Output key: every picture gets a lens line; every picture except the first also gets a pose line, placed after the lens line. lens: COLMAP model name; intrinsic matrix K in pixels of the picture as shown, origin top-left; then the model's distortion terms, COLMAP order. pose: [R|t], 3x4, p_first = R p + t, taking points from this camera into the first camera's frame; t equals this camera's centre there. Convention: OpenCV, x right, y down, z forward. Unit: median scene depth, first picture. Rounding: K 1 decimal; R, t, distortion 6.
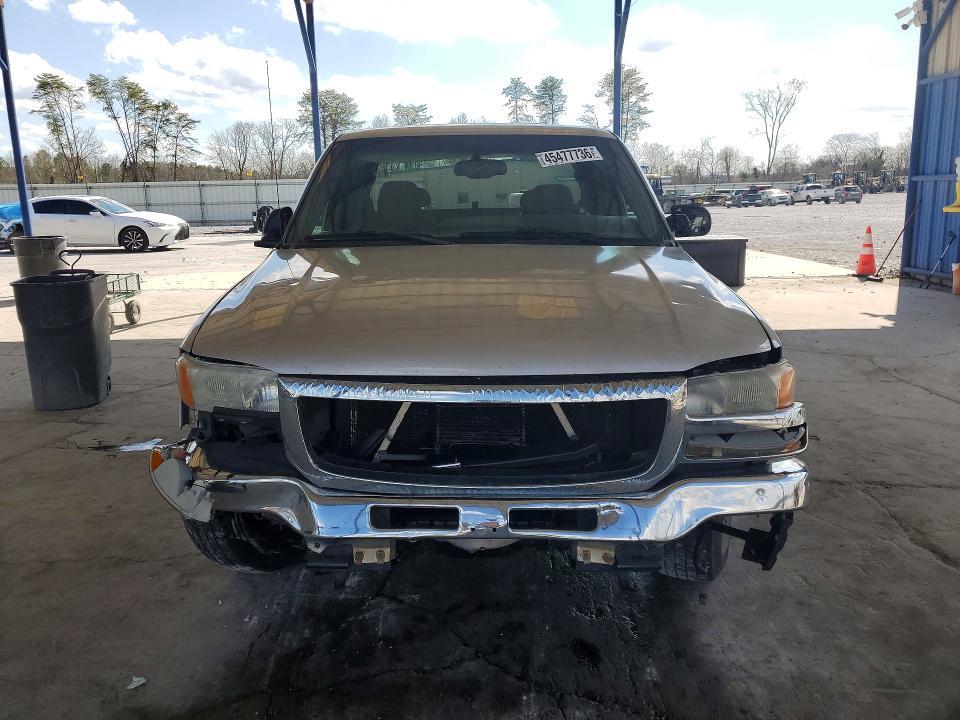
lens RADIAL K [[743.4, 0, 480.0], [0, 743.4, 360.0], [0, 0, 1]] dist [0.014559, 0.006615]
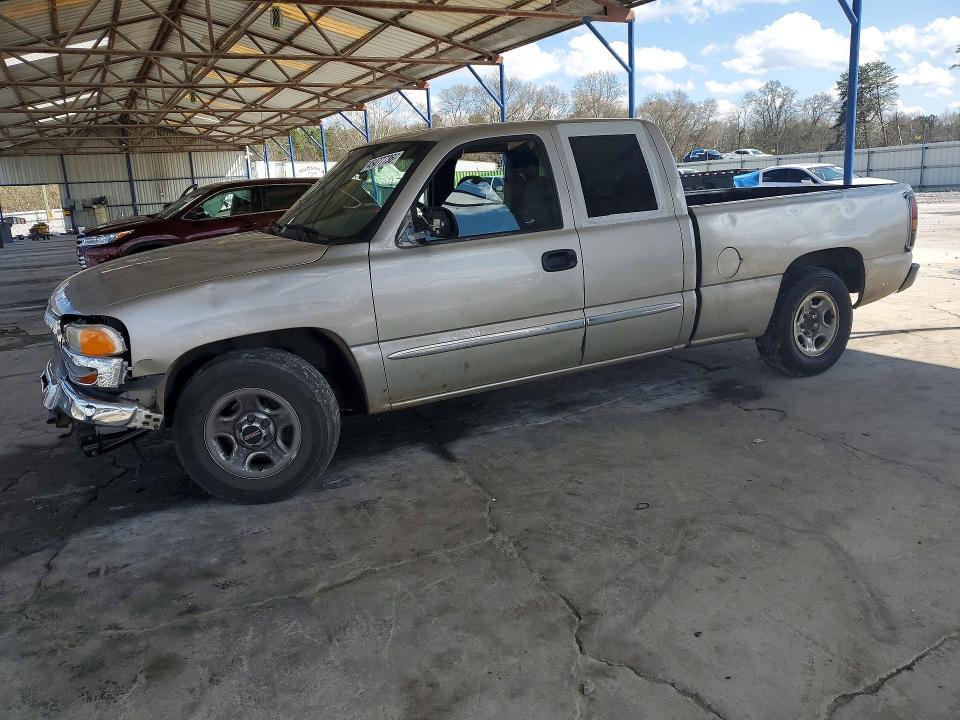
lens RADIAL K [[718.7, 0, 480.0], [0, 718.7, 360.0], [0, 0, 1]] dist [0.007233, 0.006354]
pose [[0.479848, 0.203508, -0.853423, 1.135135], [-0.149954, 0.977437, 0.148766, -0.159336], [0.864442, 0.056589, 0.499538, 0.511080]]
